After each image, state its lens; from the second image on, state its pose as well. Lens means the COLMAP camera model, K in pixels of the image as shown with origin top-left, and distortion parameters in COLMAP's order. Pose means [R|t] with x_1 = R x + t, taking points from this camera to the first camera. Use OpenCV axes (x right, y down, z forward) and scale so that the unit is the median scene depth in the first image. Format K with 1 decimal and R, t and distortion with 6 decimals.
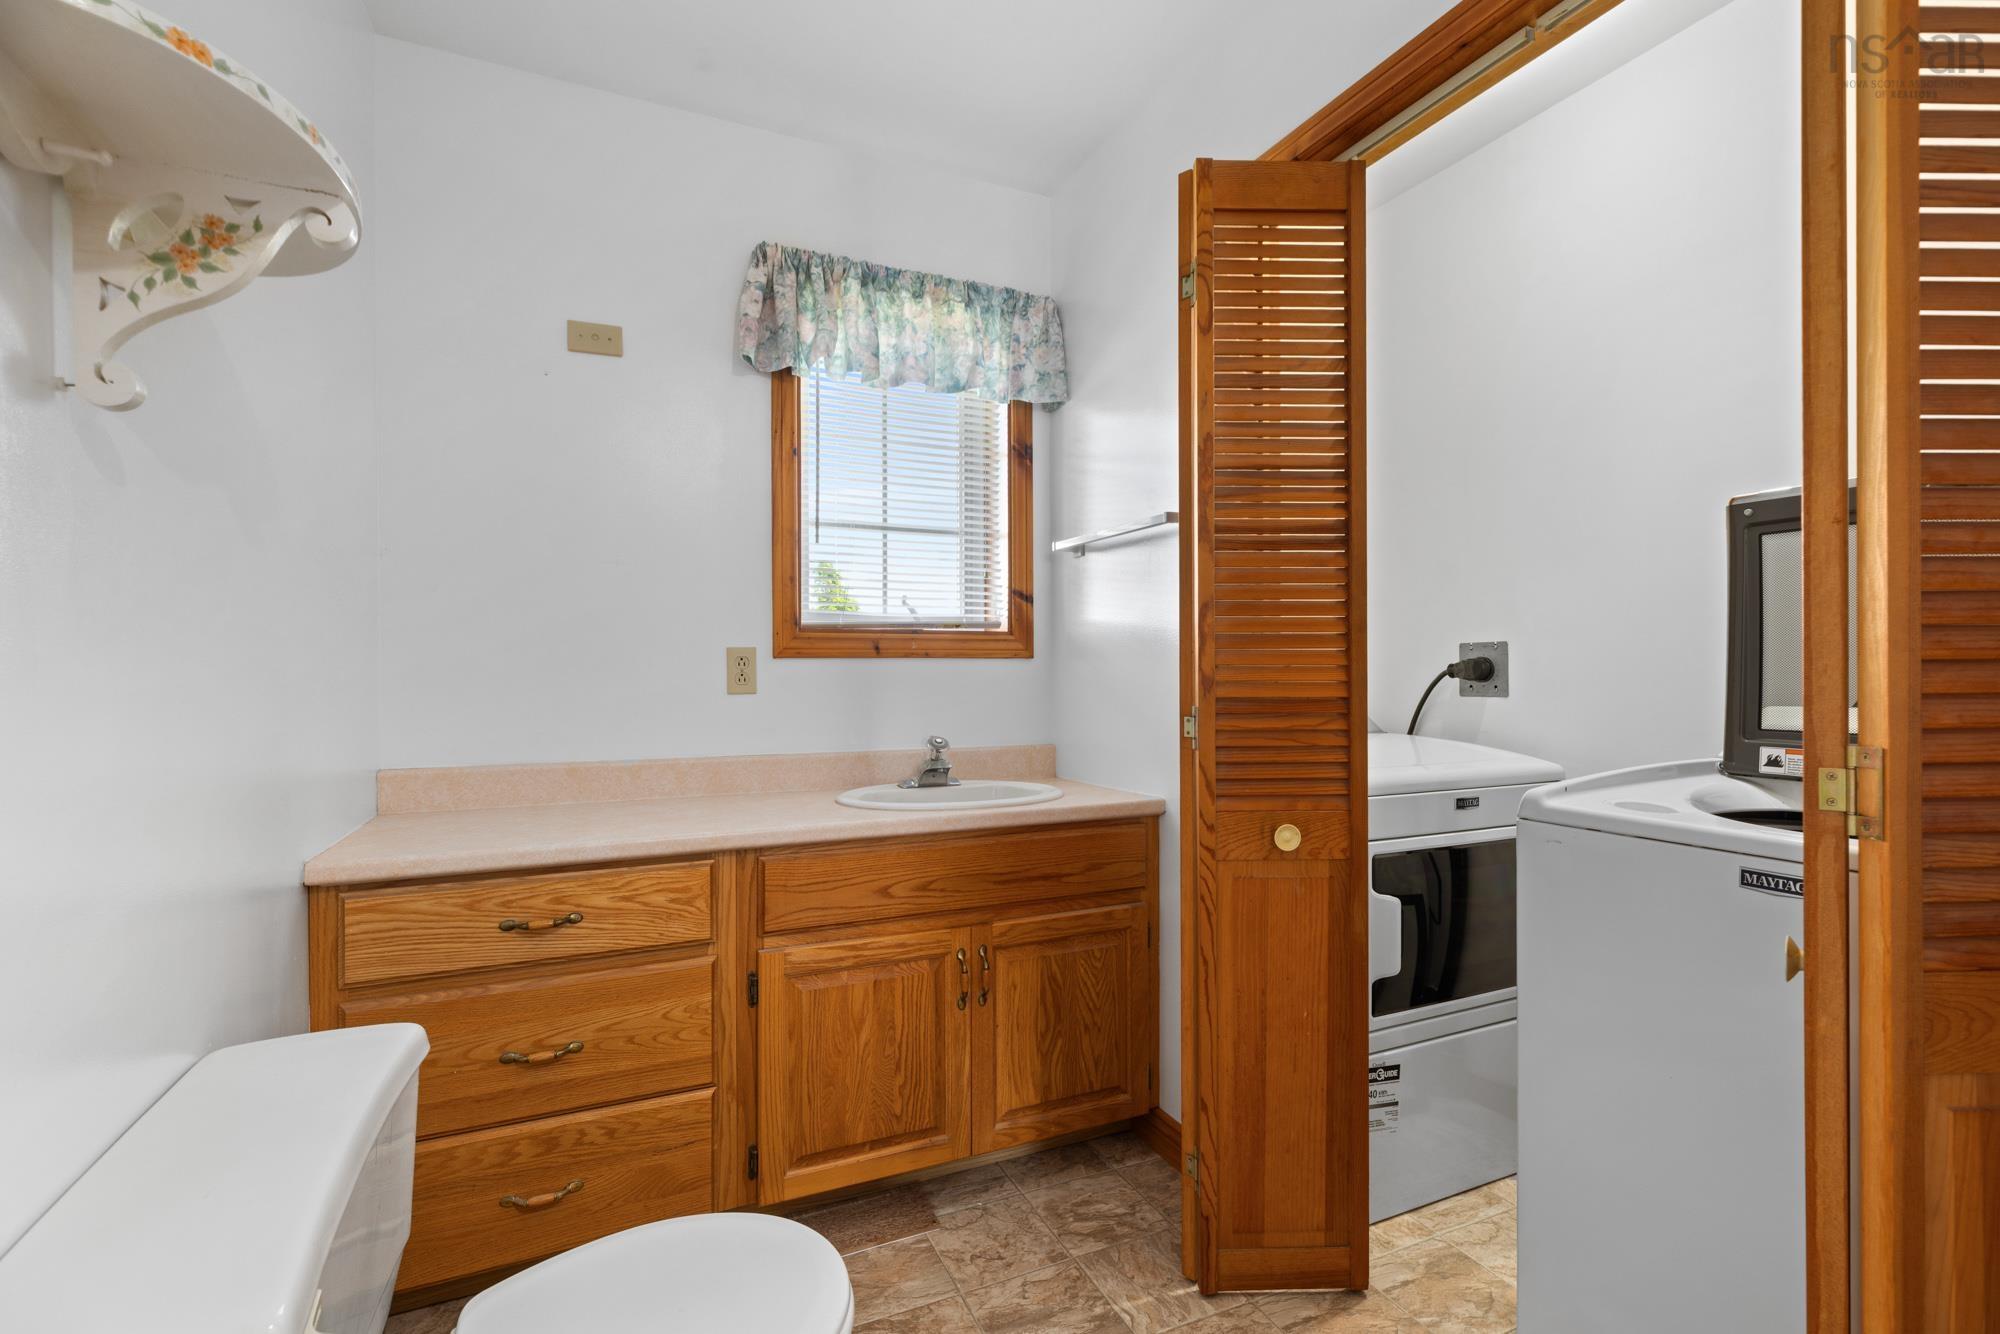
lens RADIAL K [[893.6, 0, 1003.3], [0, 893.6, 650.9], [0, 0, 1]] dist [-0.000897, -0.000250]
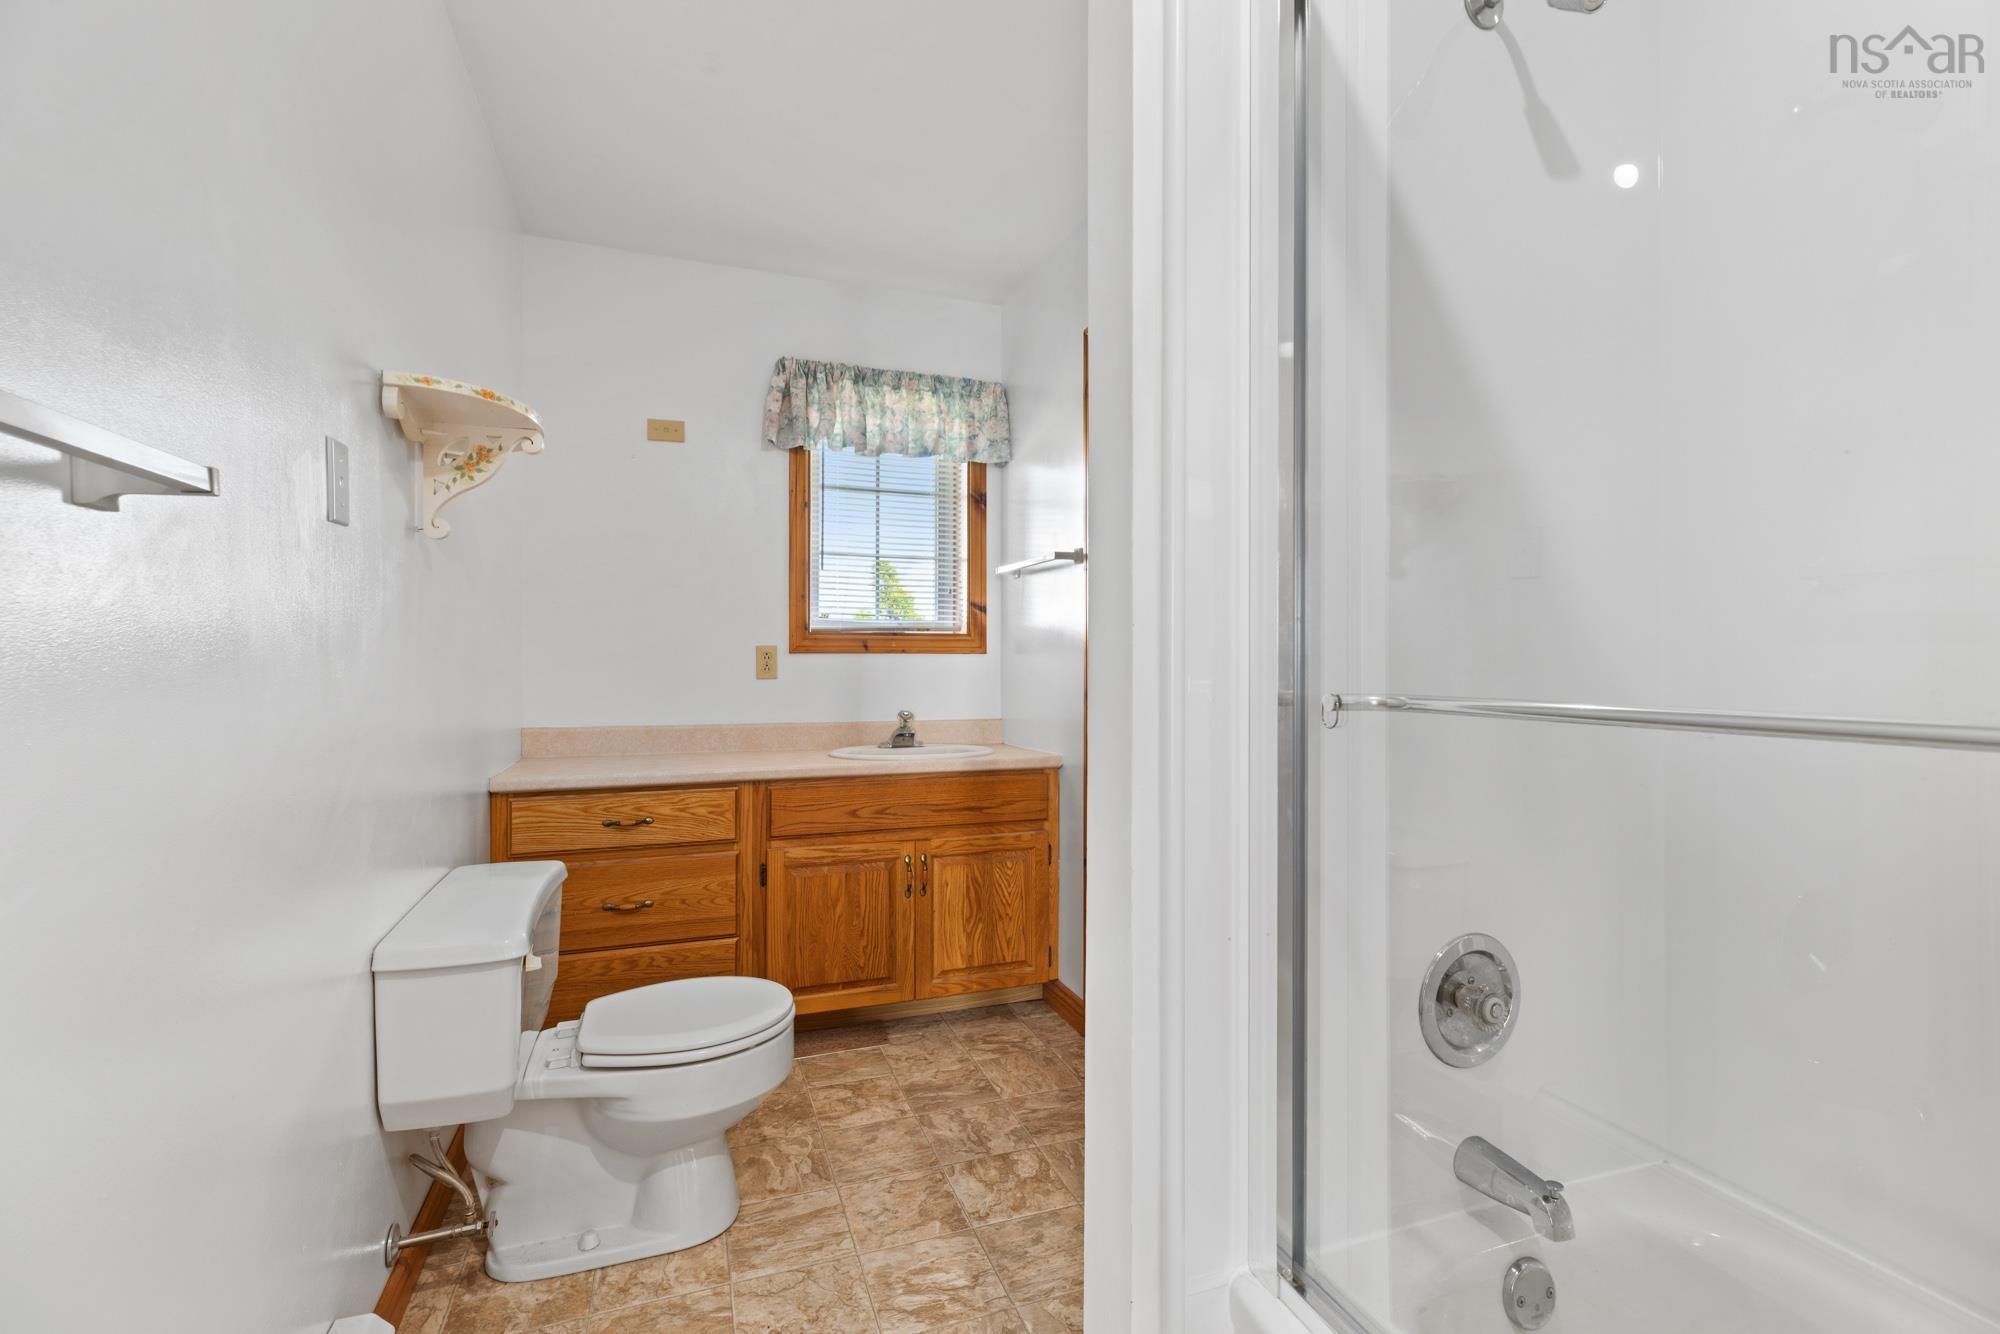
lens RADIAL K [[890.3, 0, 1006.9], [0, 890.3, 632.5], [0, 0, 1]] dist [-0.007620, 0.003637]
pose [[0.997446, 0.001174, -0.071413, 0.204561], [-0.001985, 0.999934, -0.011294, -0.010878], [0.071395, 0.011407, 0.997383, -0.407463]]
